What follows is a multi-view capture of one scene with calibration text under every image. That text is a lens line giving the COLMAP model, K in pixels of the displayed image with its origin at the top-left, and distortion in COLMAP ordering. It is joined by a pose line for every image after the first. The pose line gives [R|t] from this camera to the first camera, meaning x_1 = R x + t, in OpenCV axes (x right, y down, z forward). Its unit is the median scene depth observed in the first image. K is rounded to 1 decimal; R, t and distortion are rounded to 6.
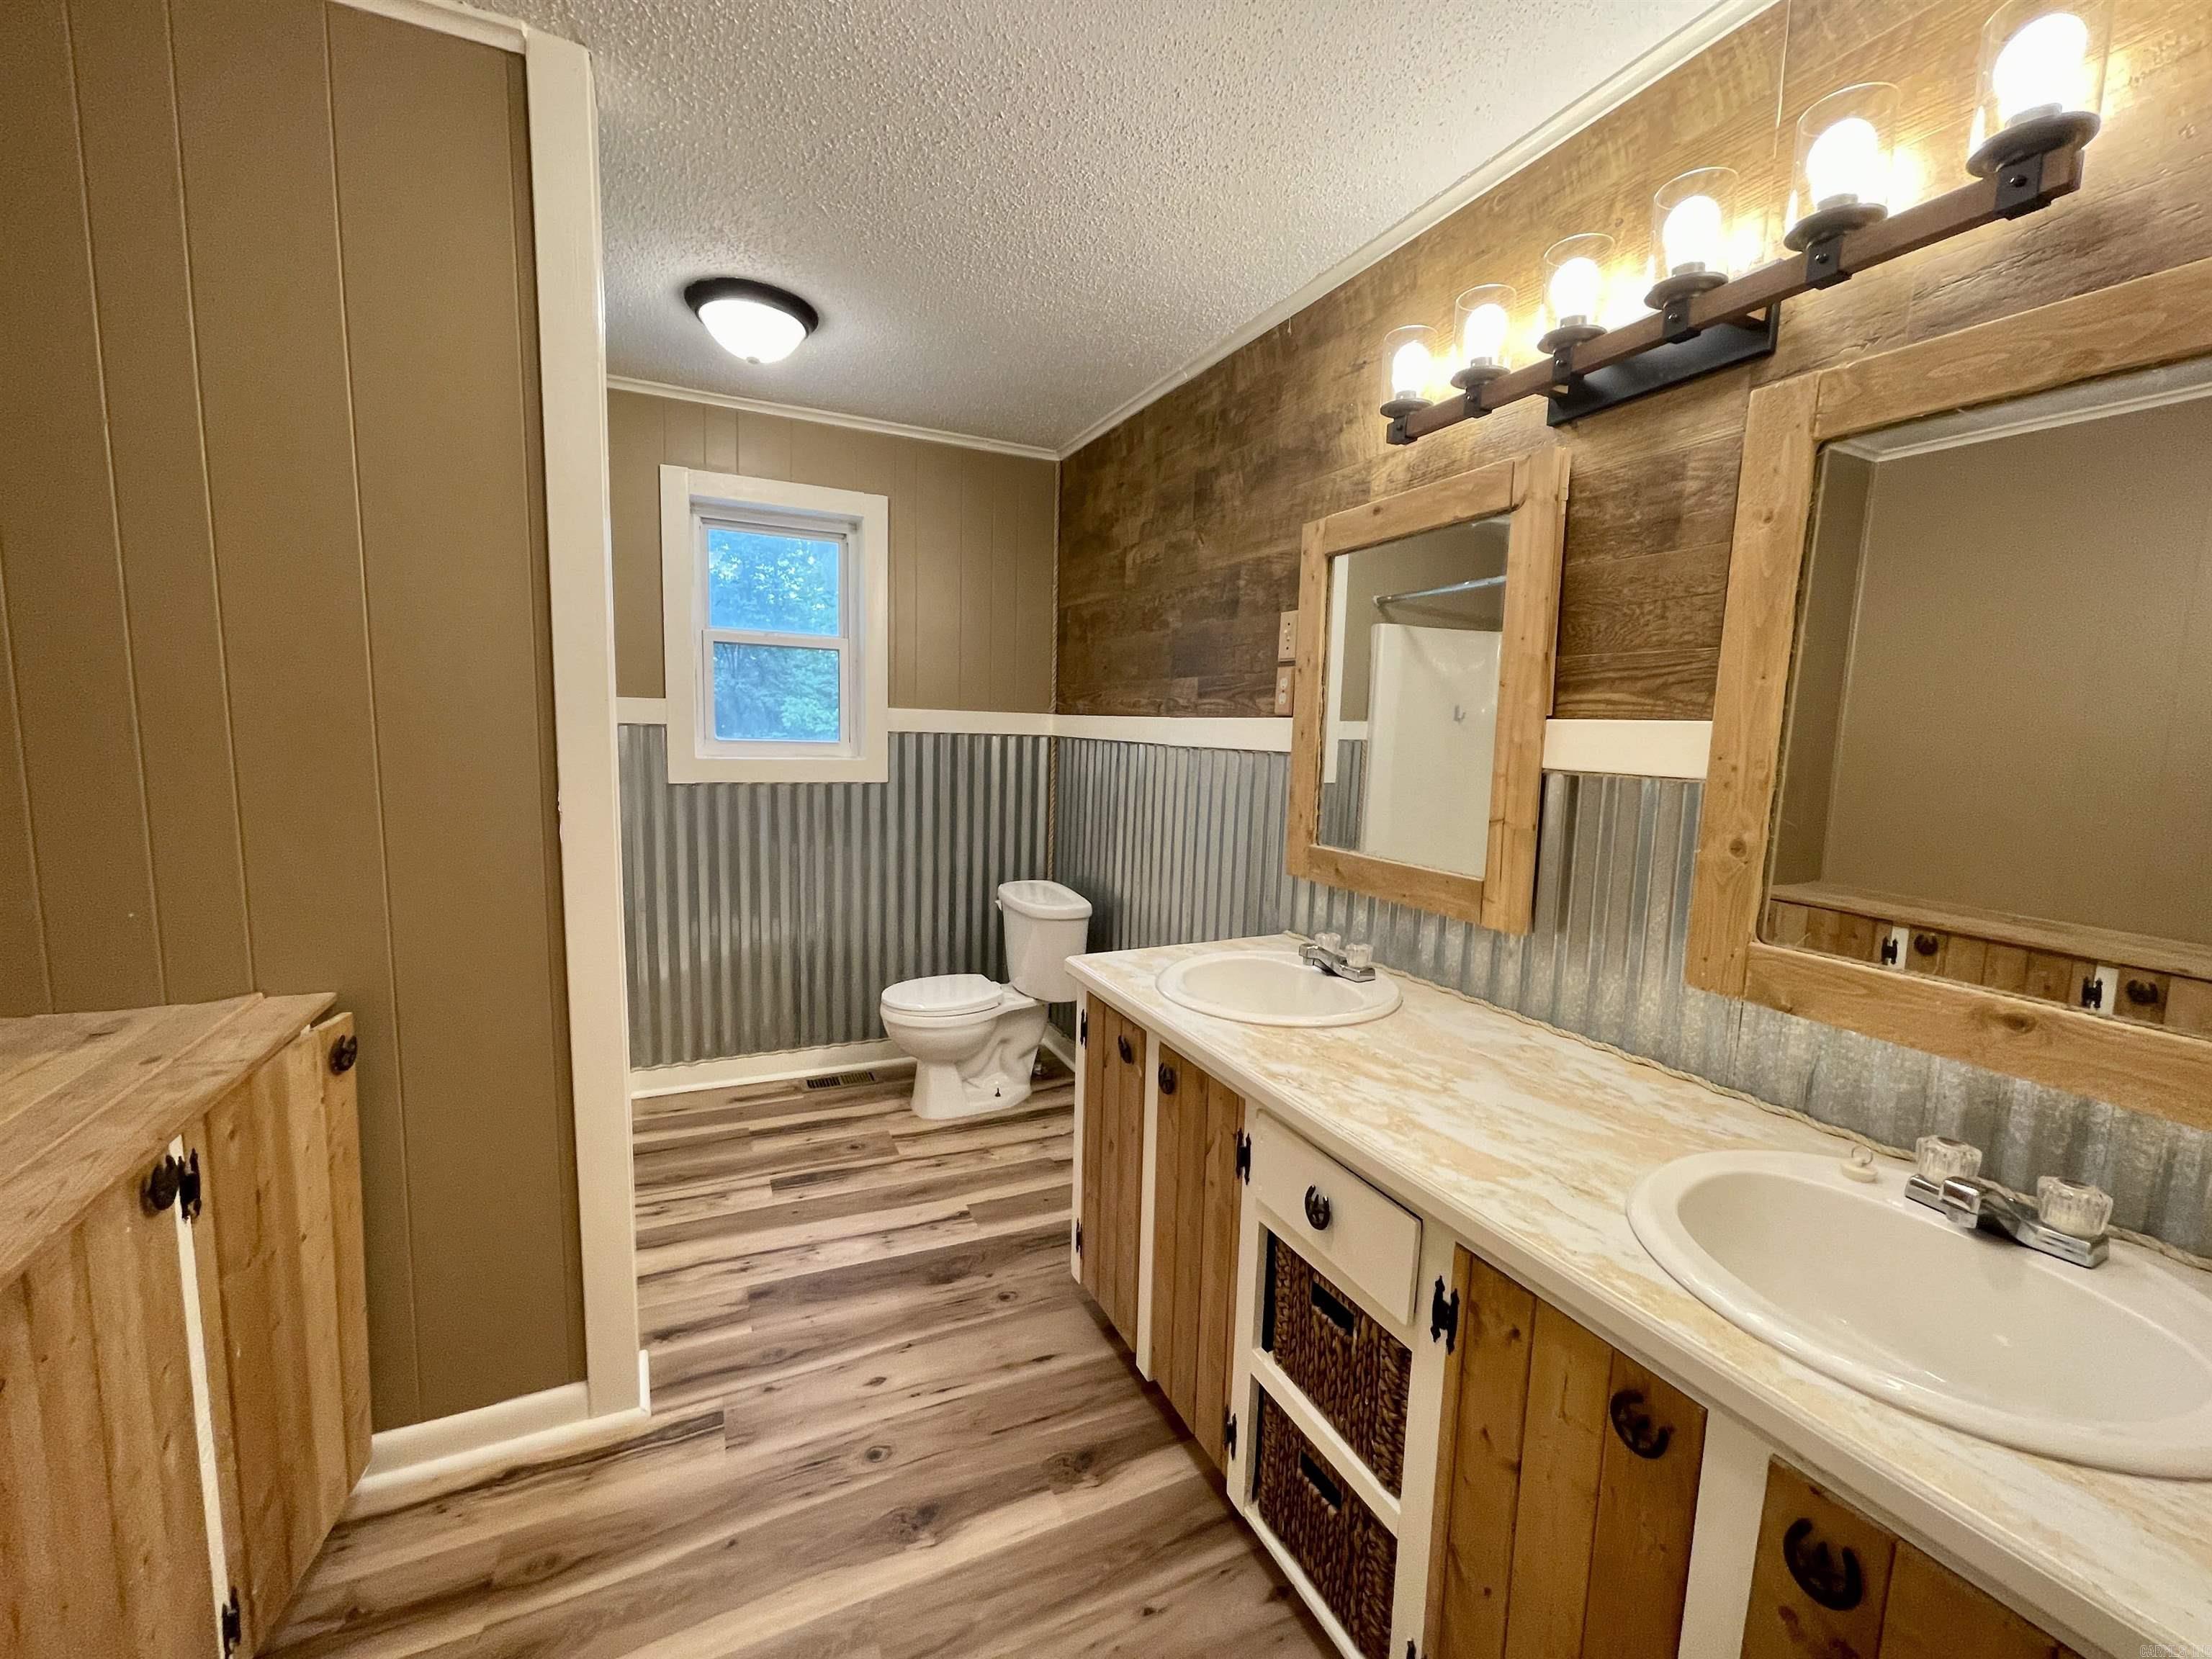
lens RADIAL K [[896.6, 0, 1104.4], [0, 896.6, 827.7], [0, 0, 1]] dist [0.000209, 0.000336]
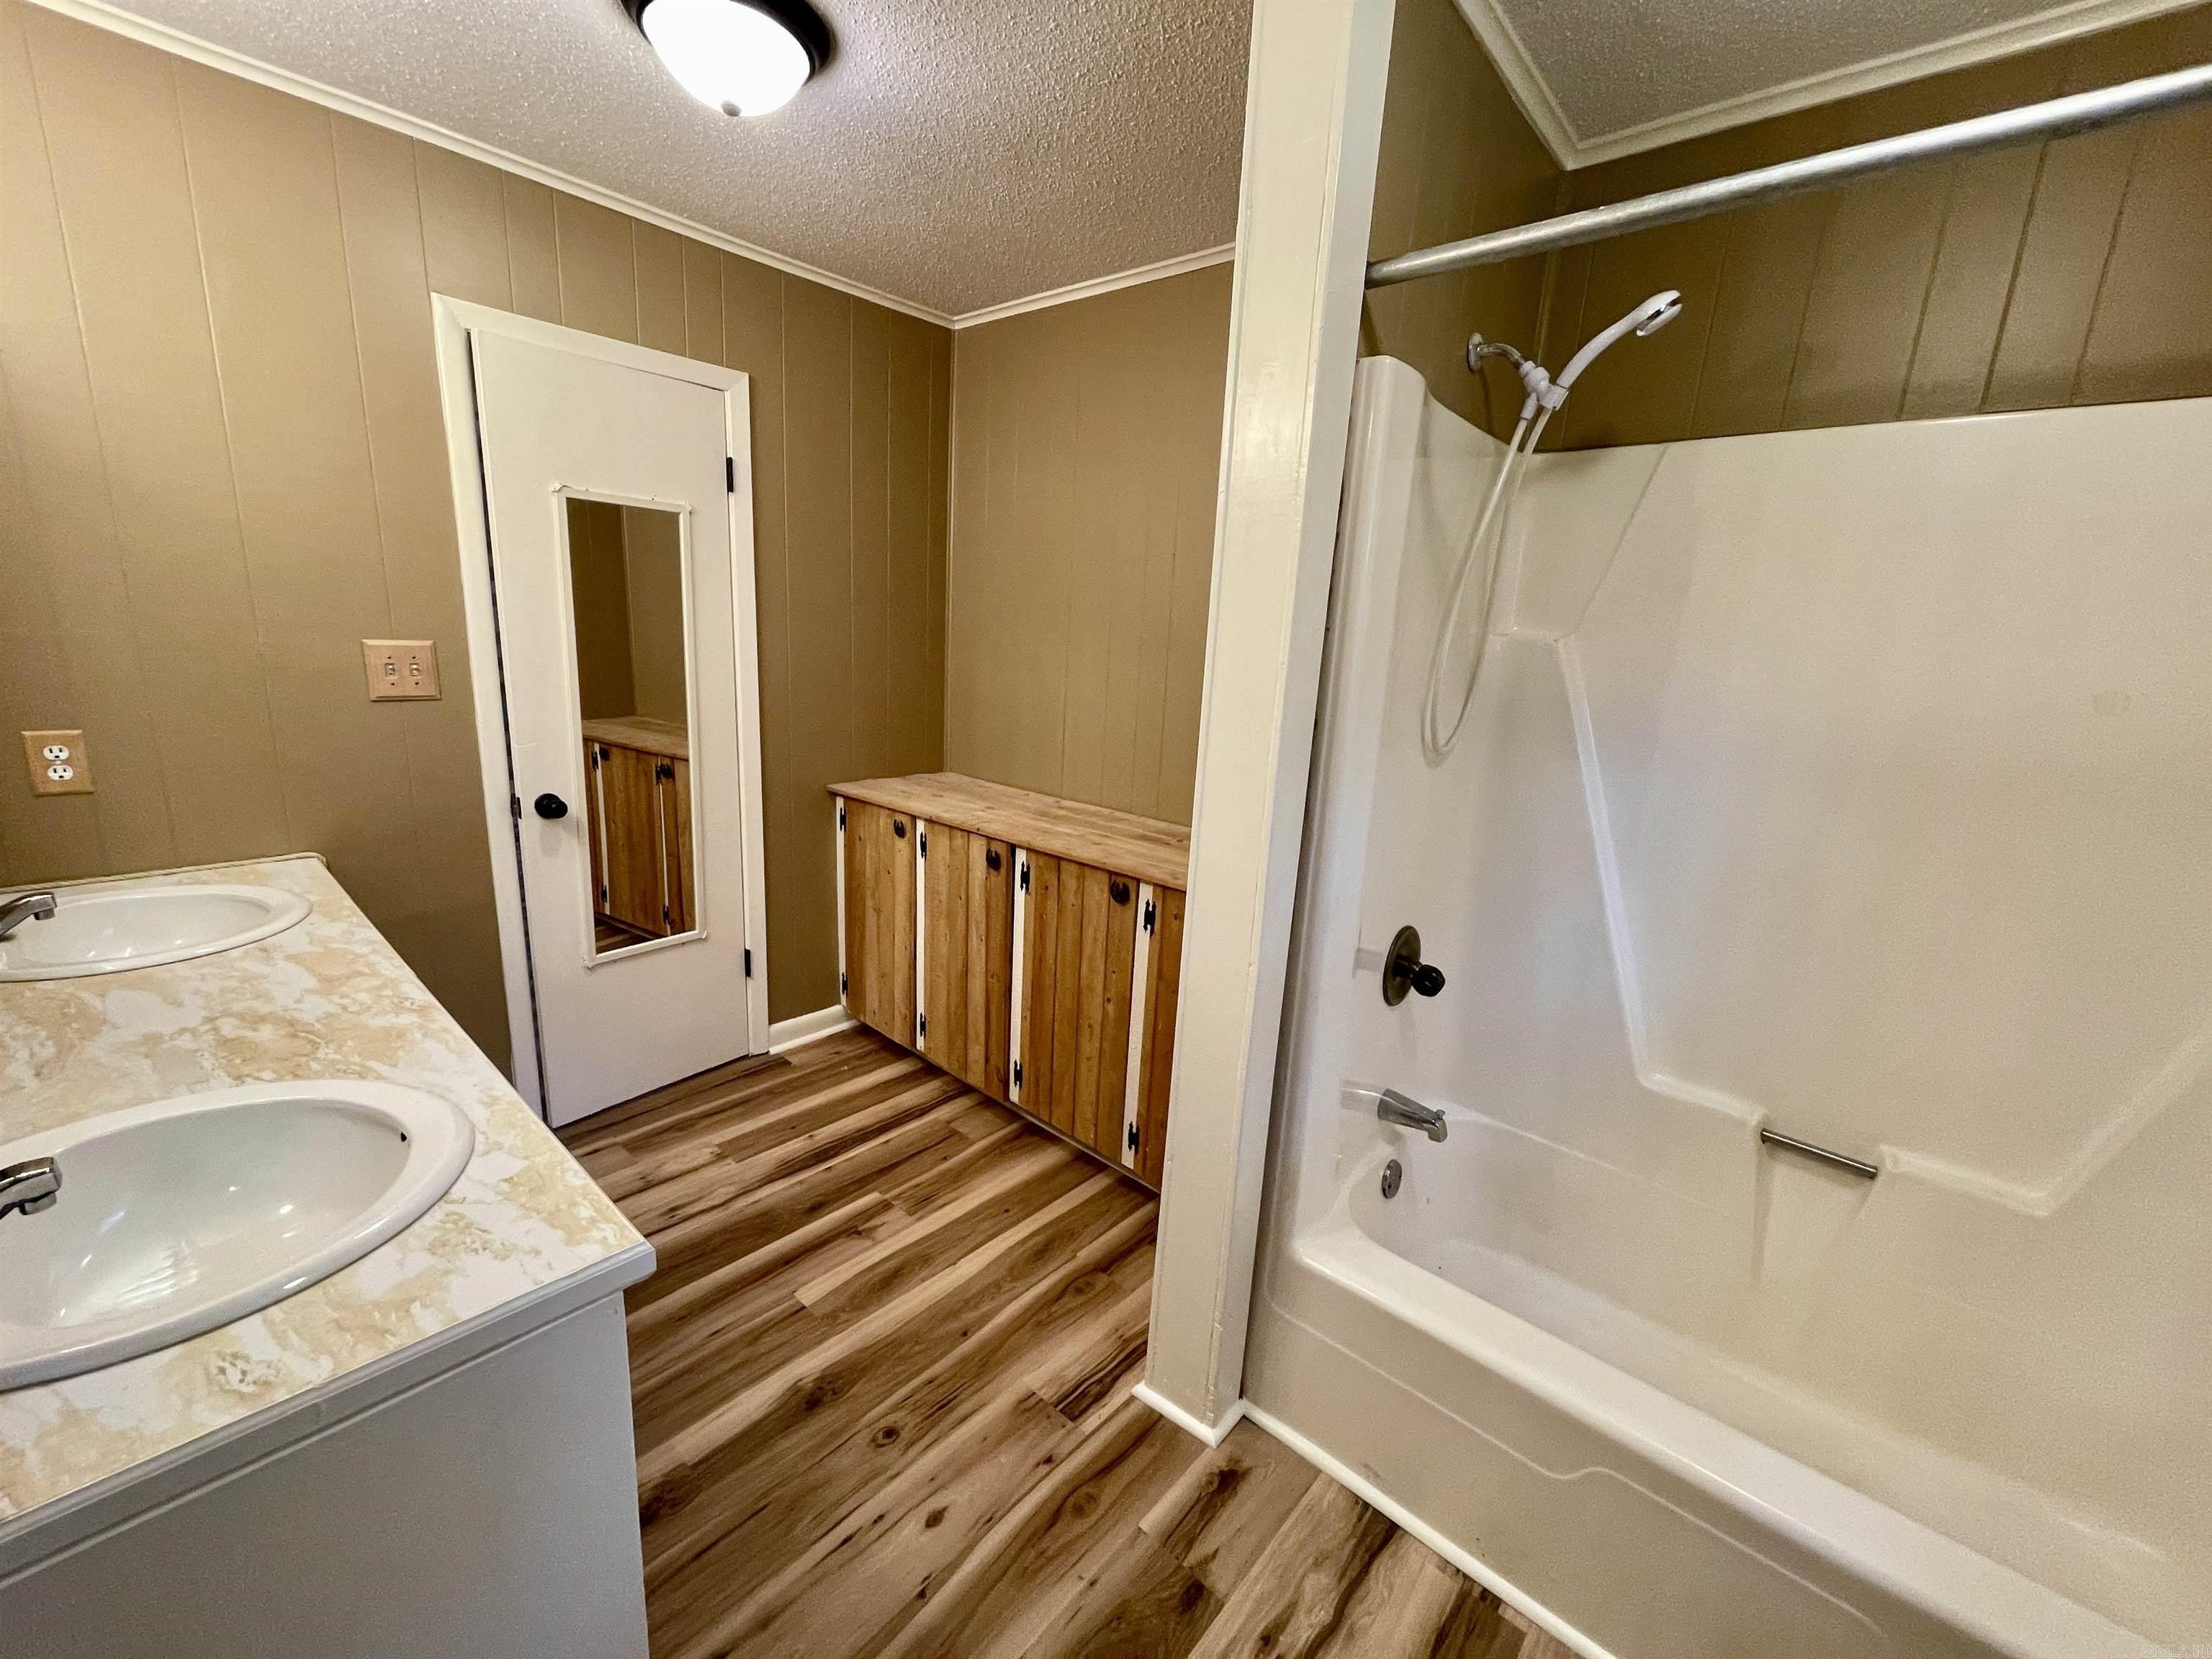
lens RADIAL K [[896.6, 0, 1101.8], [0, 896.6, 844.0], [0, 0, 1]] dist [0.000209, 0.000336]
pose [[-0.919107, 0.016508, -0.393661, -0.094126], [-0.120393, 0.939570, 0.320489, -0.247180], [0.375163, 0.341958, -0.861578, 1.705207]]
